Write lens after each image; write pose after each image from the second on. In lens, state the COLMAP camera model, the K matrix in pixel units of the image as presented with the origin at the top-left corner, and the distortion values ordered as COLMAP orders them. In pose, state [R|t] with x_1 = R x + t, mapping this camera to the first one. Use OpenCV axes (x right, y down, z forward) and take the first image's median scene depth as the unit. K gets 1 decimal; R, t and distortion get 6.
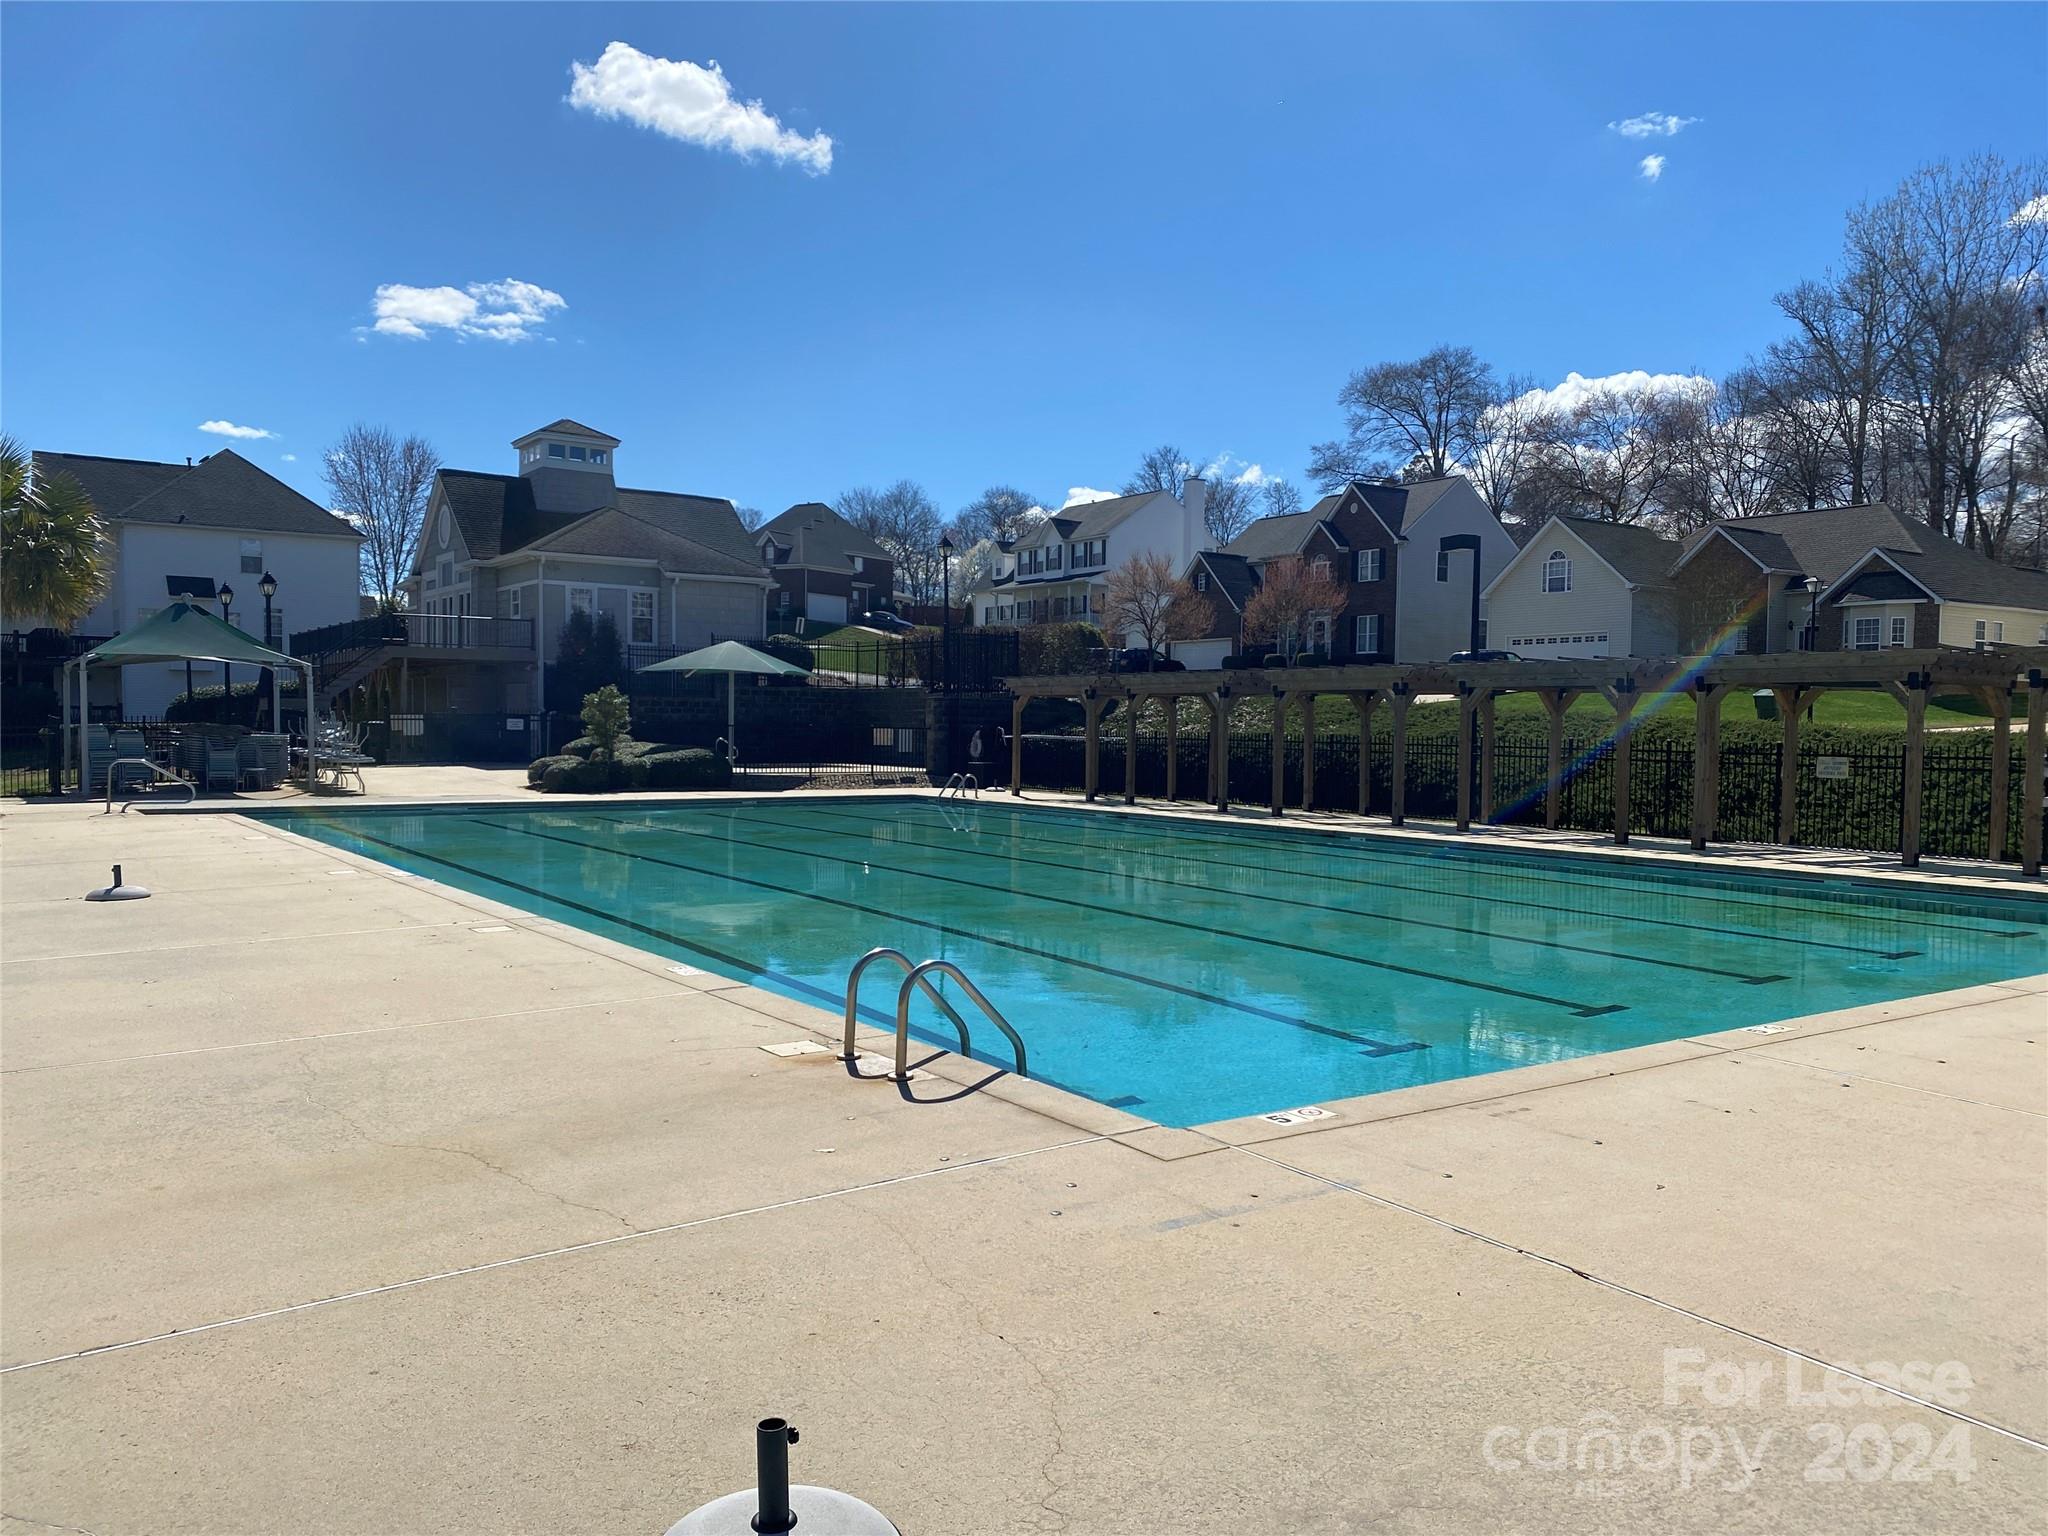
lens RADIAL K [[1529.4, 0, 1024.0], [0, 1529.4, 768.0], [0, 0, 1]] dist [0.006472, 0.002131]
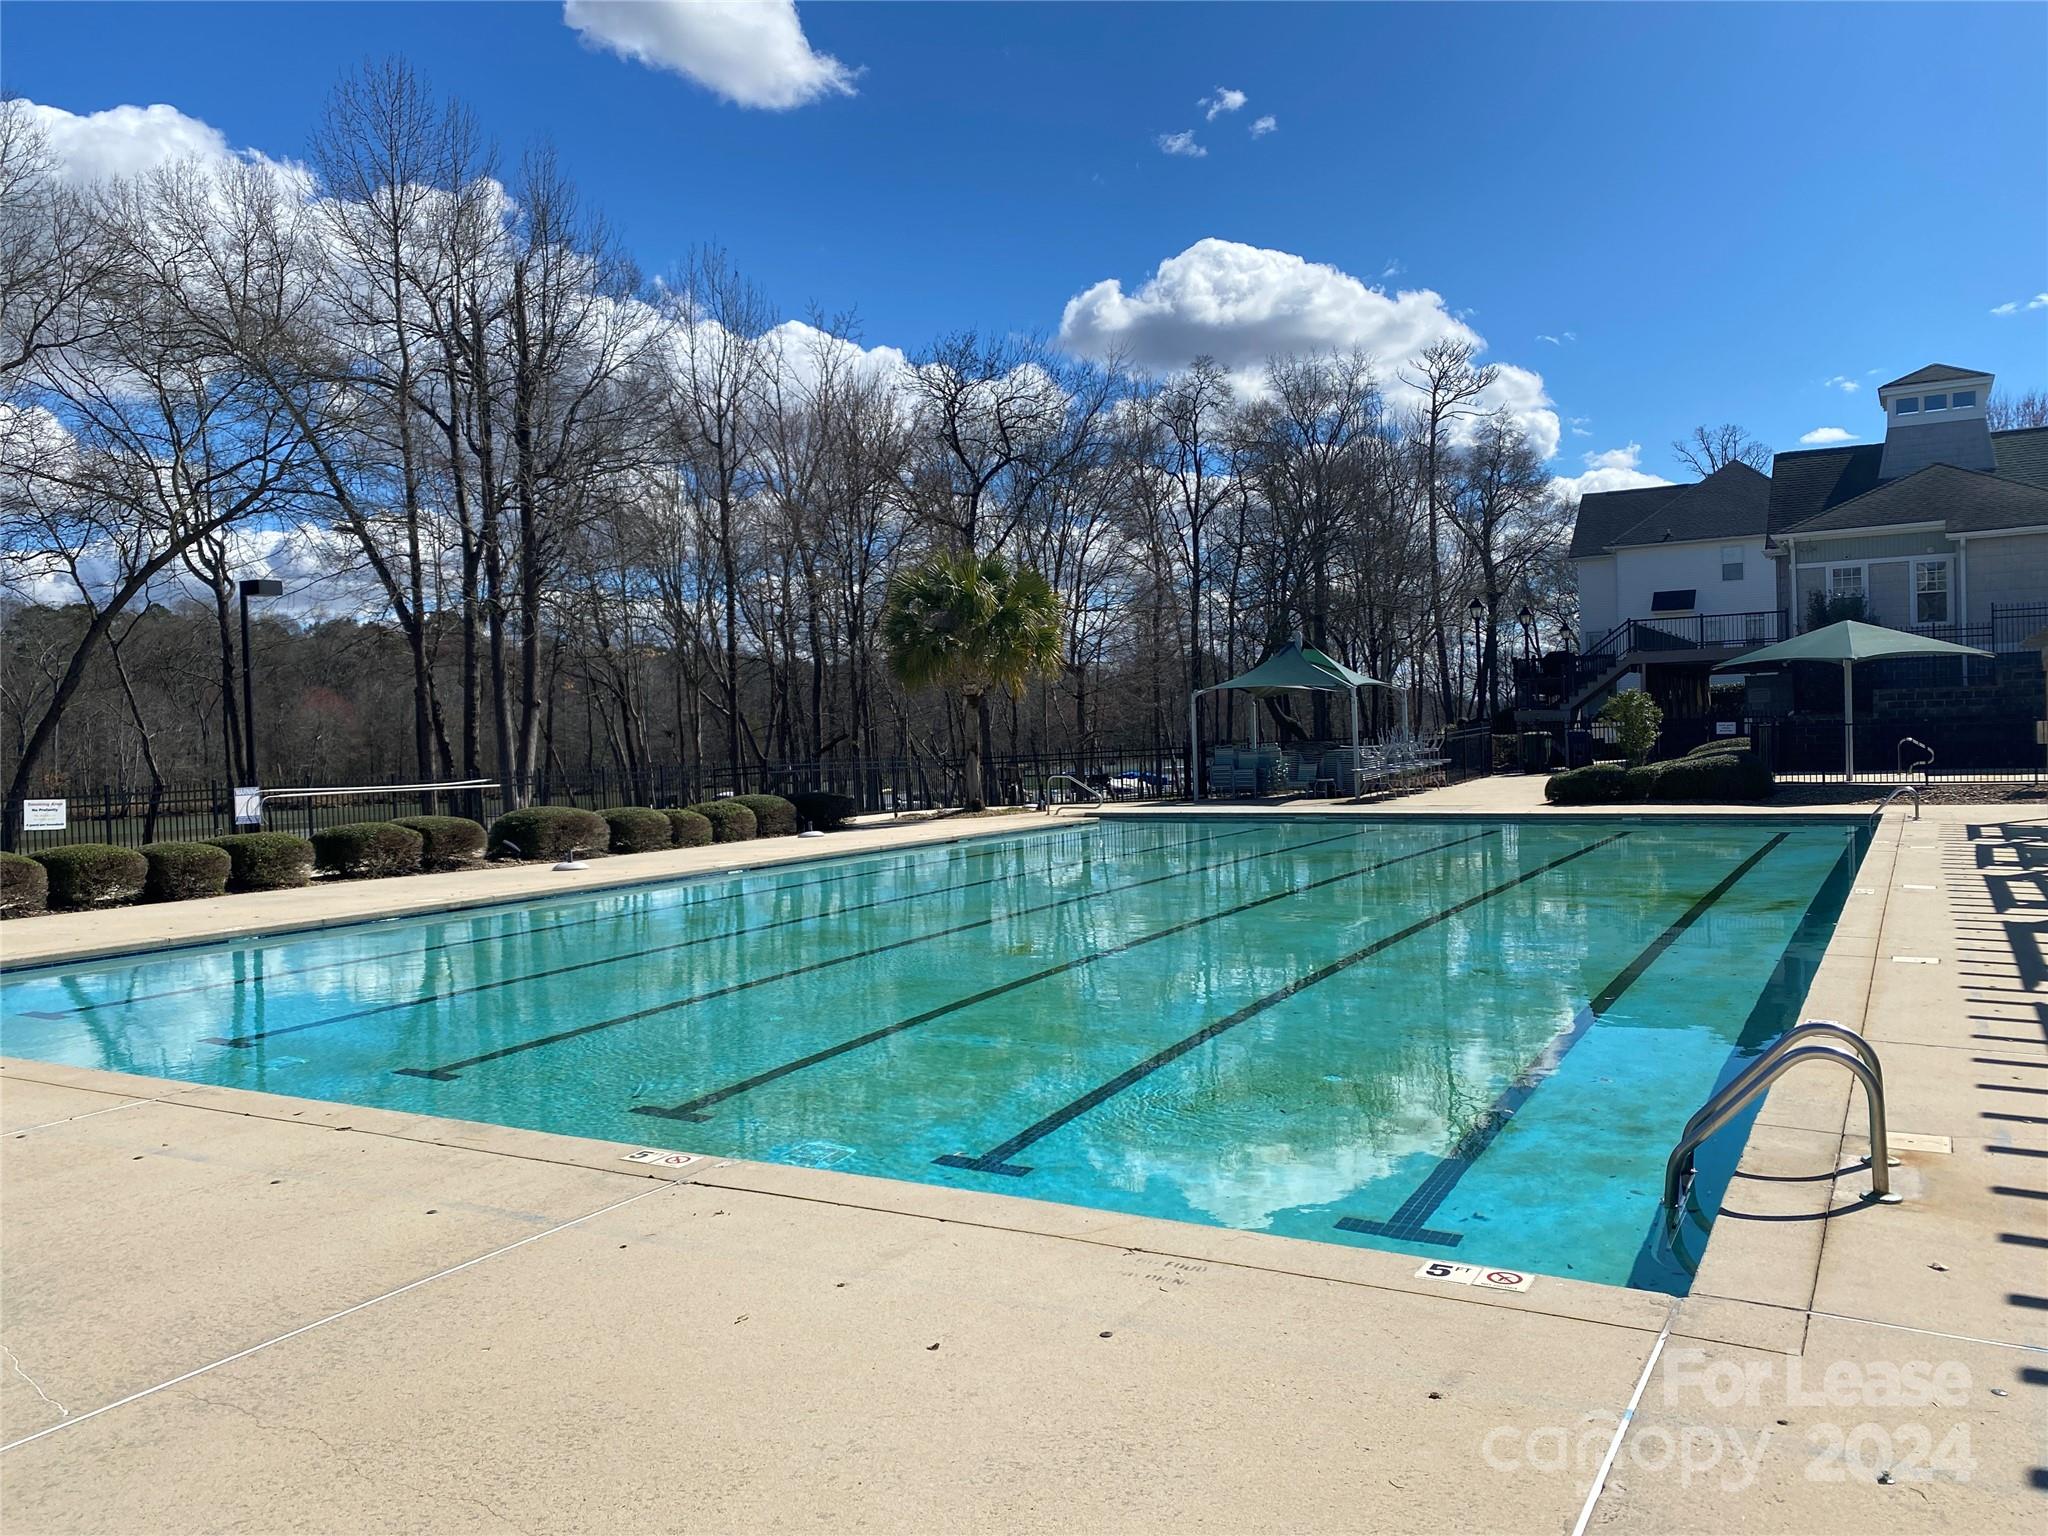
lens RADIAL K [[1529.4, 0, 1024.0], [0, 1529.4, 768.0], [0, 0, 1]] dist [0.006472, 0.002131]
pose [[0.439928, -0.007658, -0.898000, 0.292387], [0.005973, 0.999966, -0.005602, -0.001600], [0.898013, -0.002900, 0.439959, 0.202957]]
